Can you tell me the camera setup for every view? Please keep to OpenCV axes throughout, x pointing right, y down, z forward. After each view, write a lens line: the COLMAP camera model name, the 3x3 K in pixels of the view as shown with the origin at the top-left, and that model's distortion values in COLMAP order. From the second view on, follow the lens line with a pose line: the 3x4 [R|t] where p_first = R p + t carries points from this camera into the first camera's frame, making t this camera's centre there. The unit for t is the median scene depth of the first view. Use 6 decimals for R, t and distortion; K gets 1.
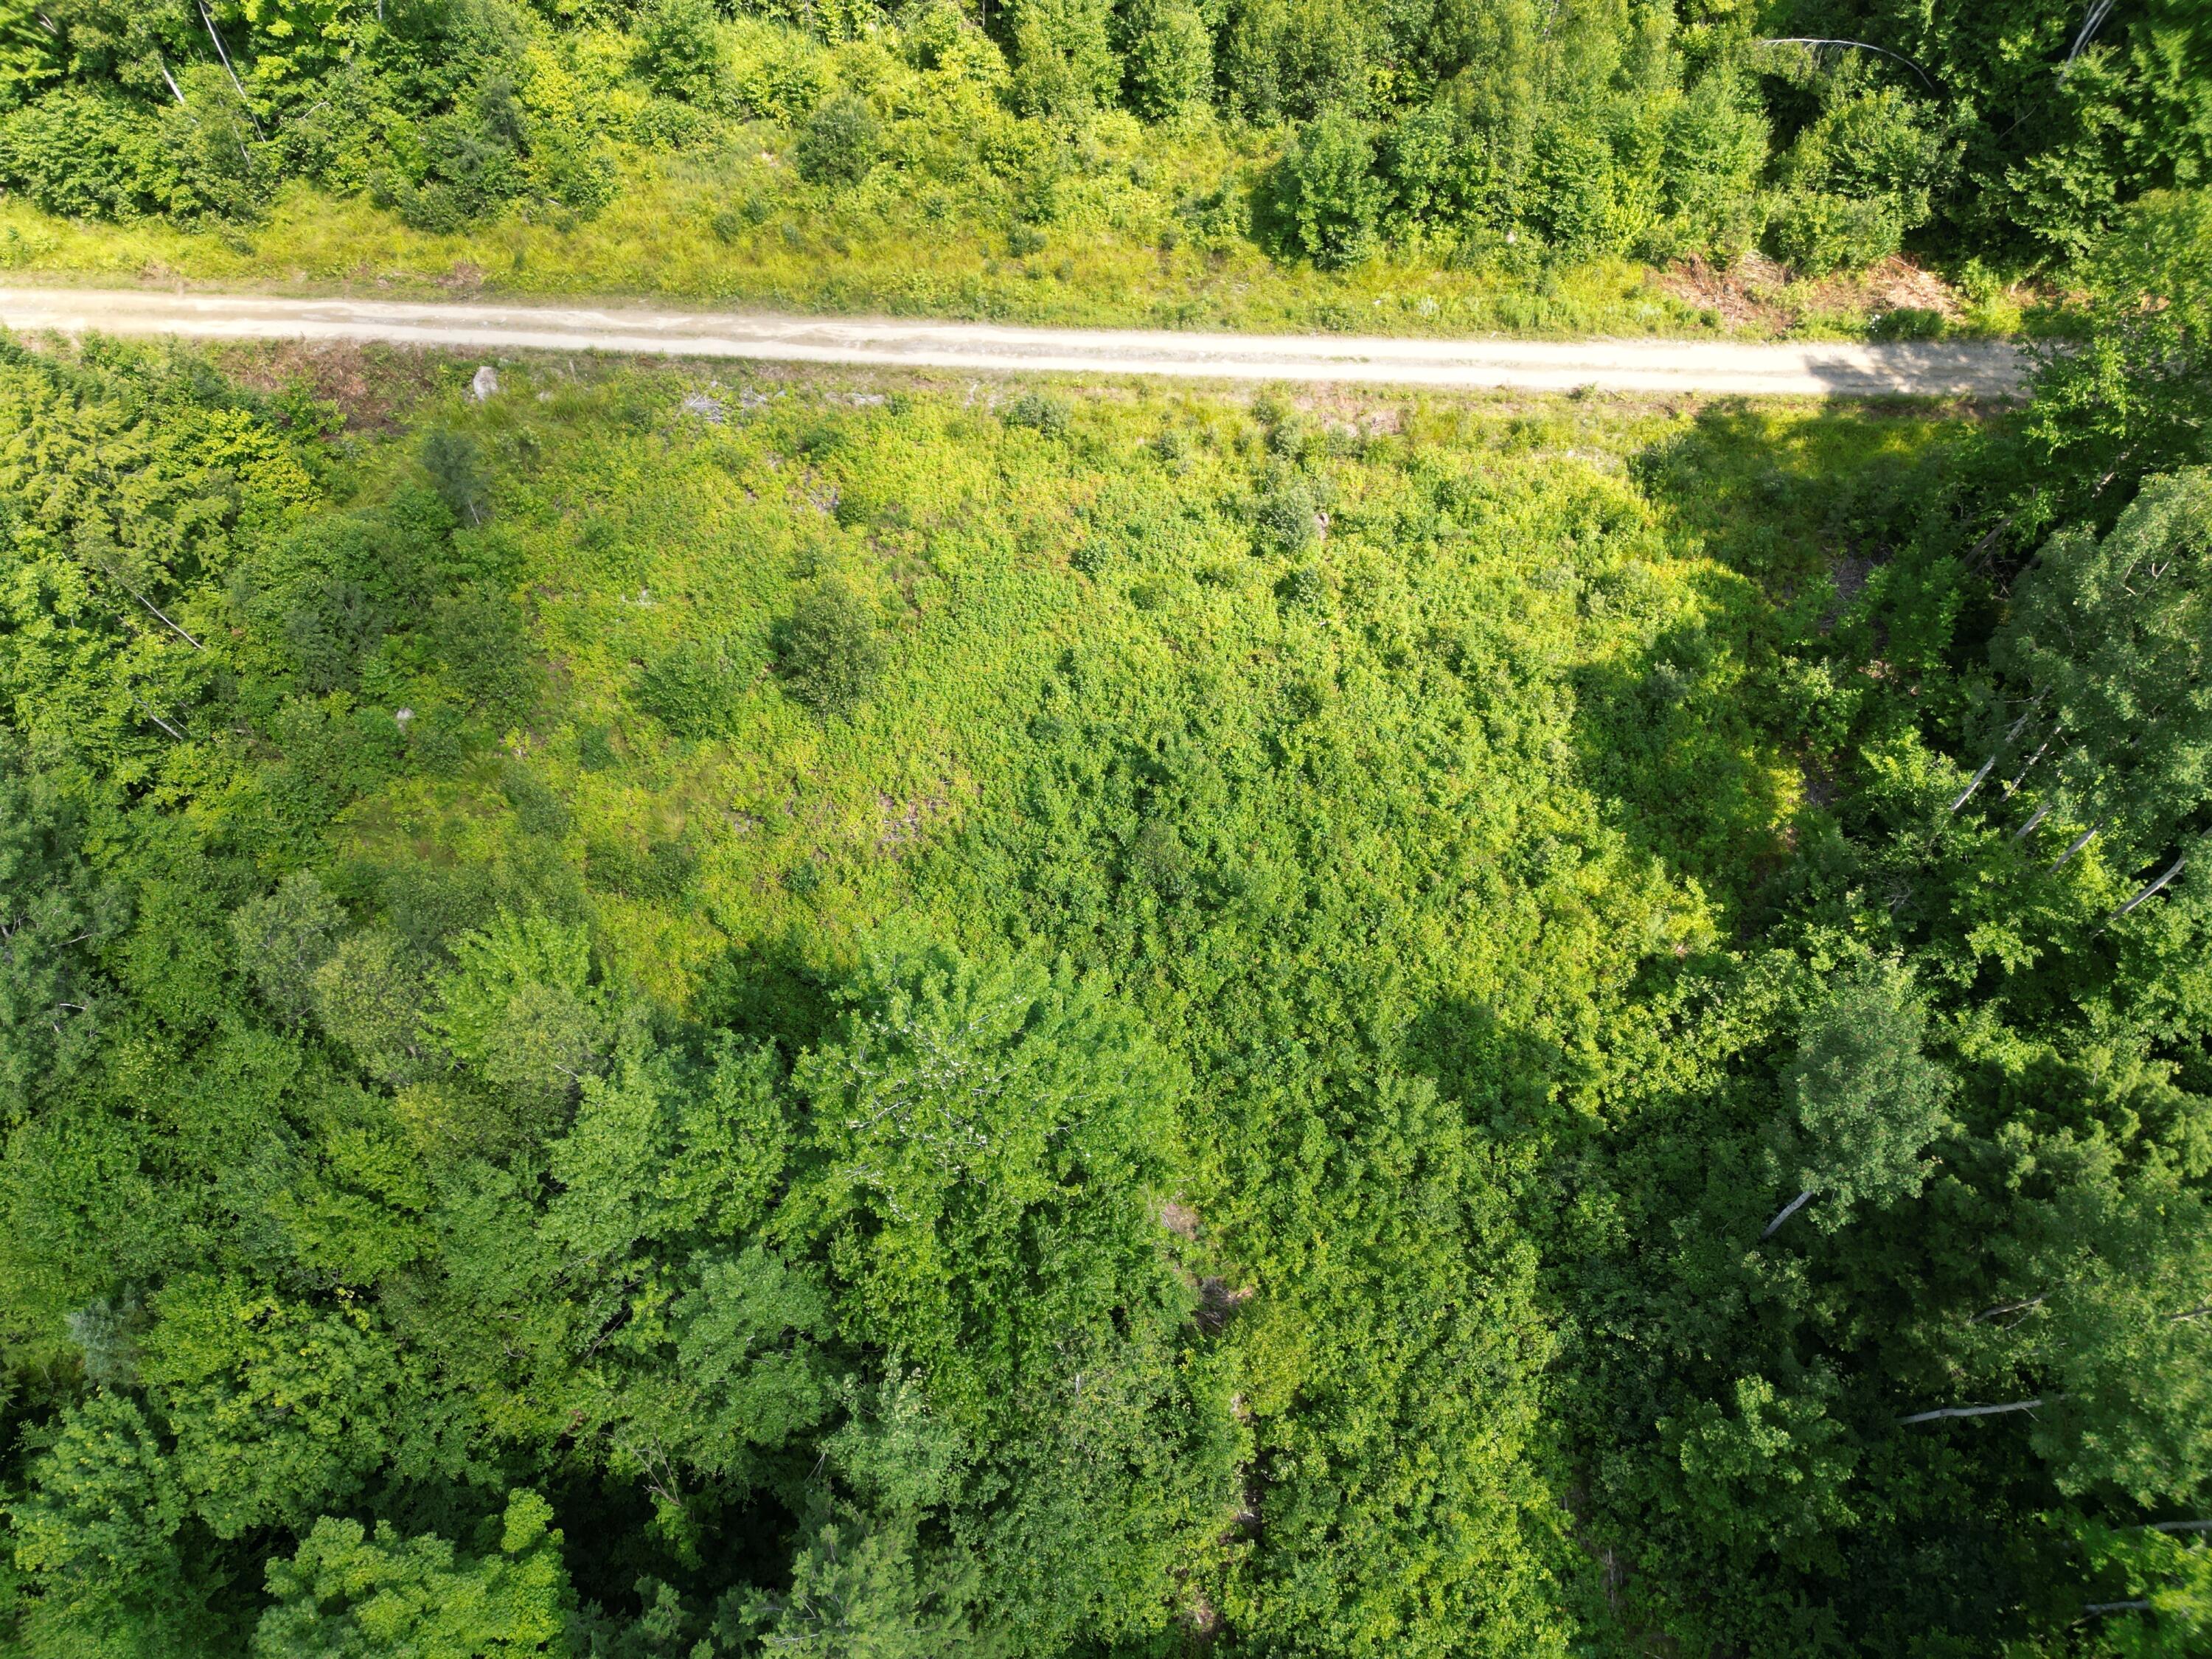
lens RADIAL K [[1565.3, 0, 1093.5], [0, 1565.3, 832.9], [0, 0, 1]] dist [0.008995, 0.001653]
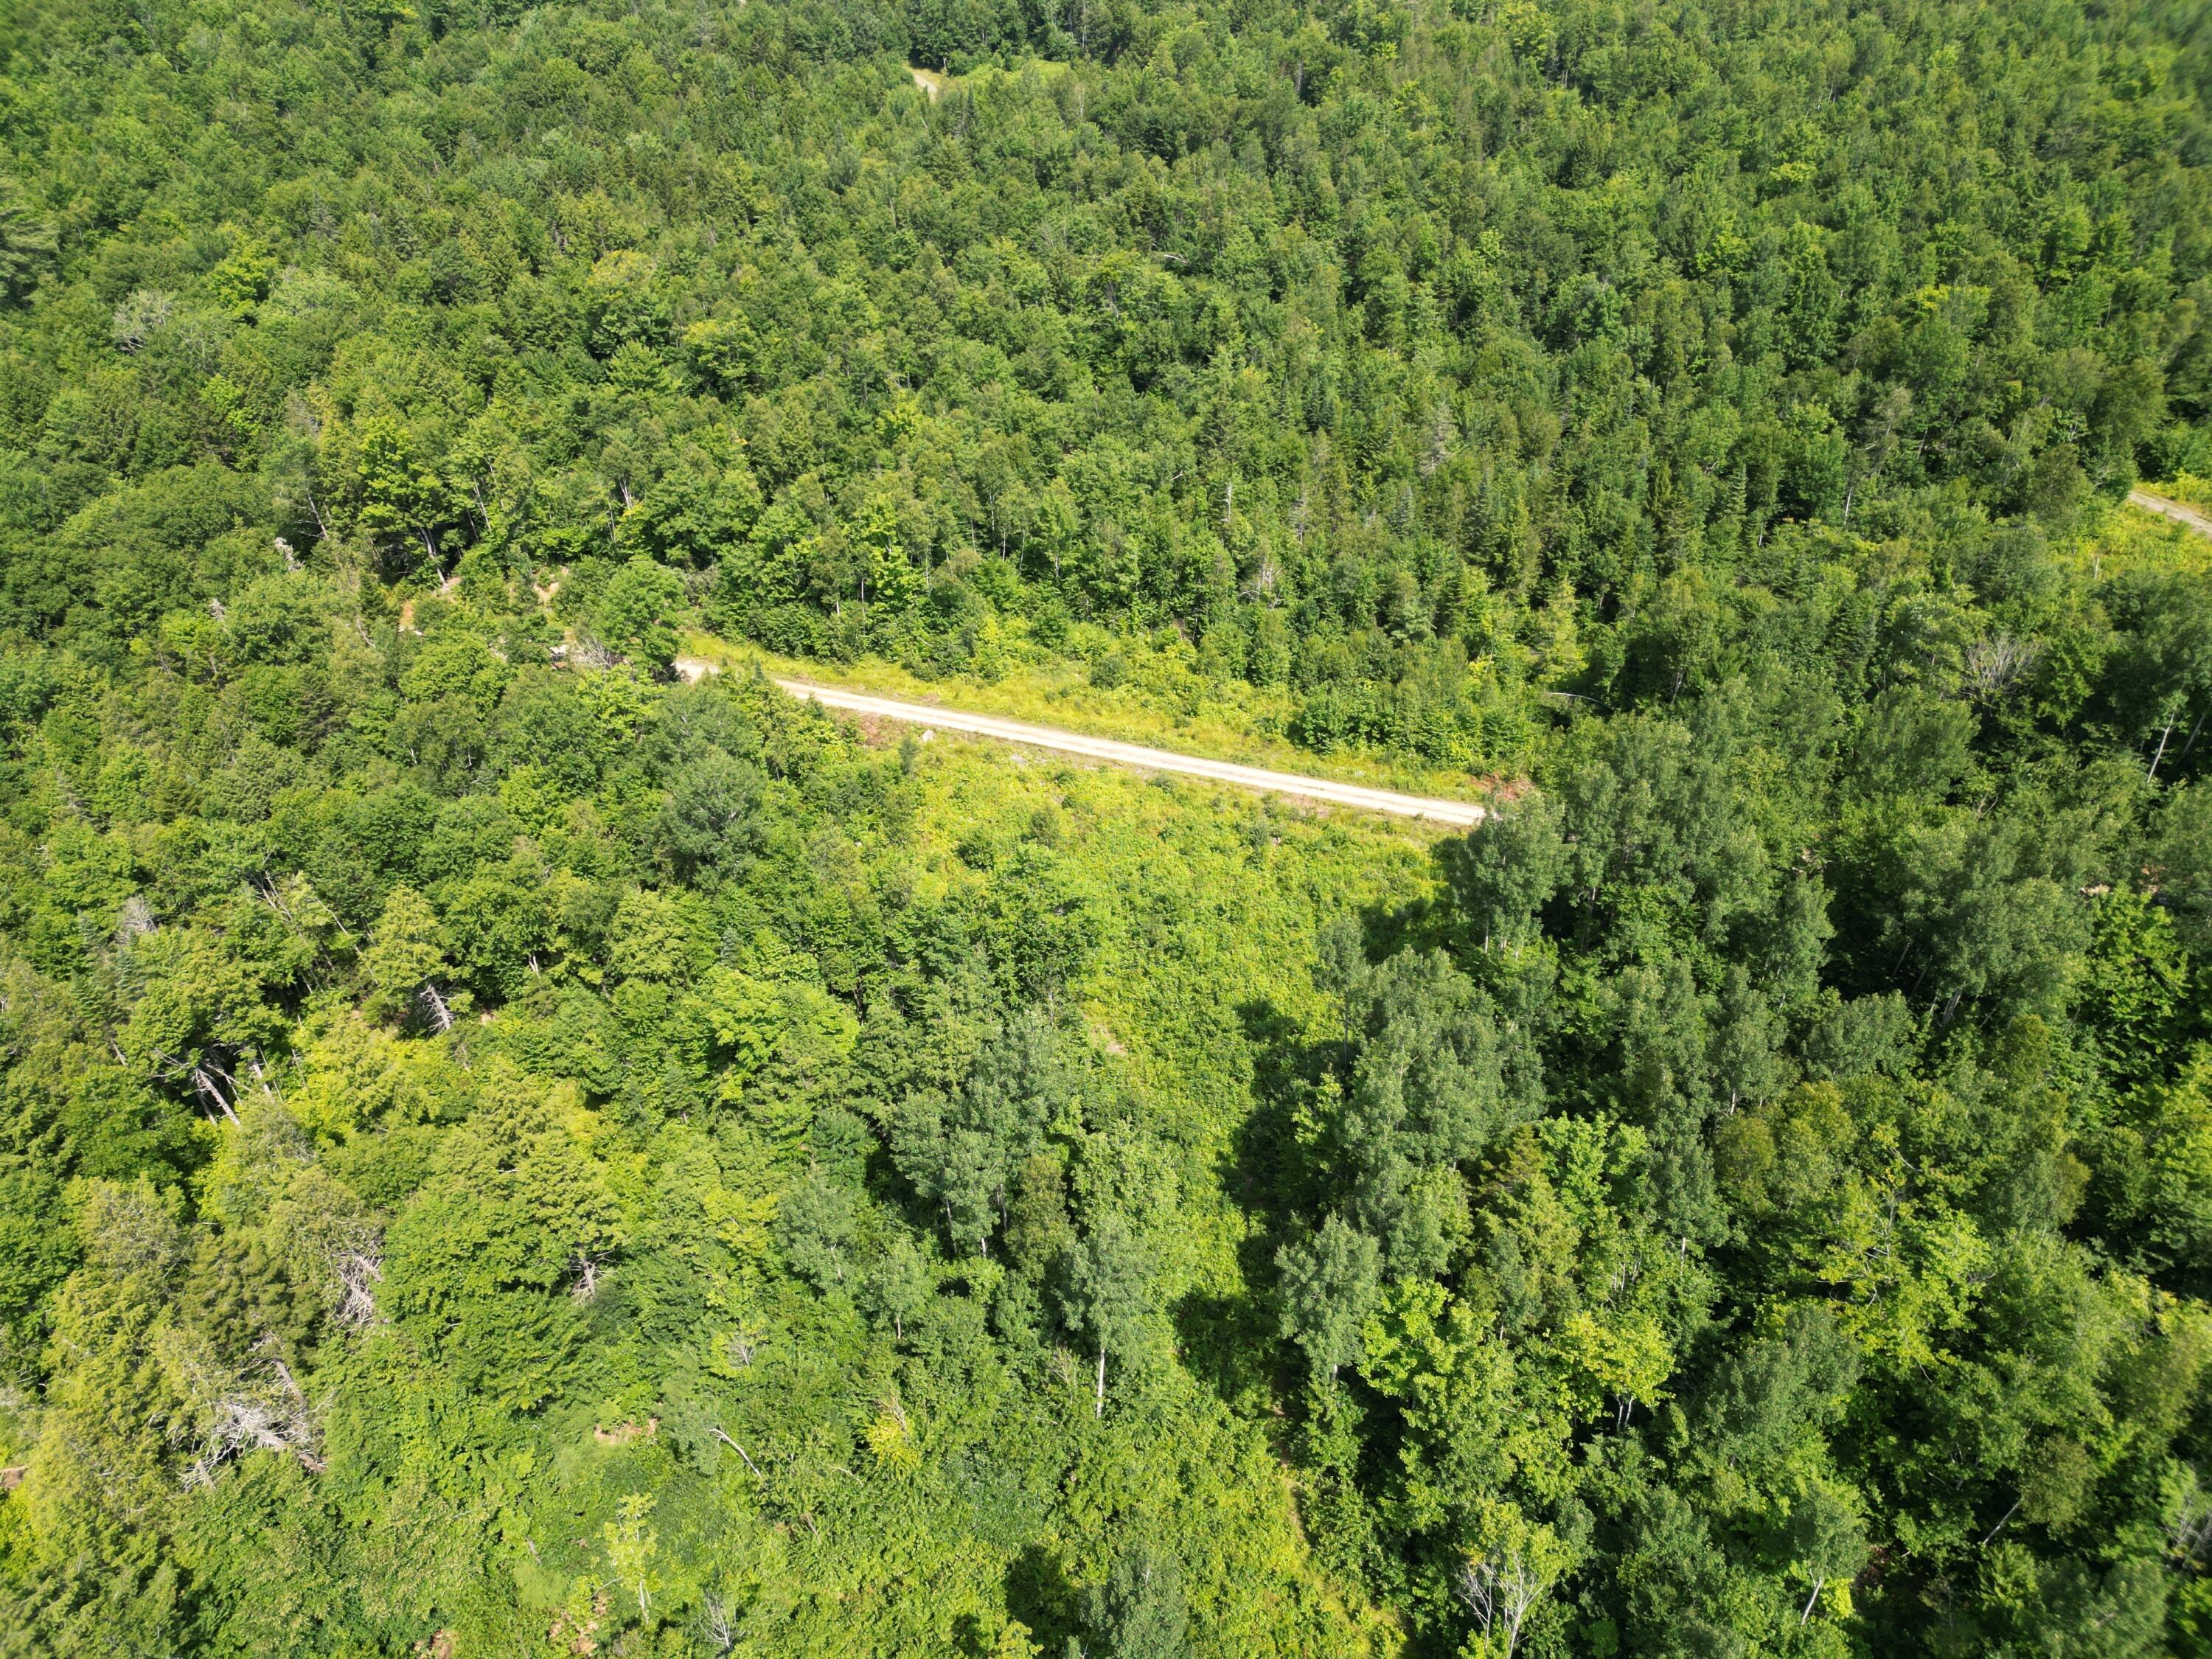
lens RADIAL K [[1565.3, 0, 1110.6], [0, 1565.3, 828.7], [0, 0, 1]] dist [0.008995, 0.001653]
pose [[0.963621, 0.163870, -0.211144, 0.342507], [-0.236784, 0.889837, -0.390030, 0.617633], [0.123969, 0.425837, 0.896267, -0.877022]]
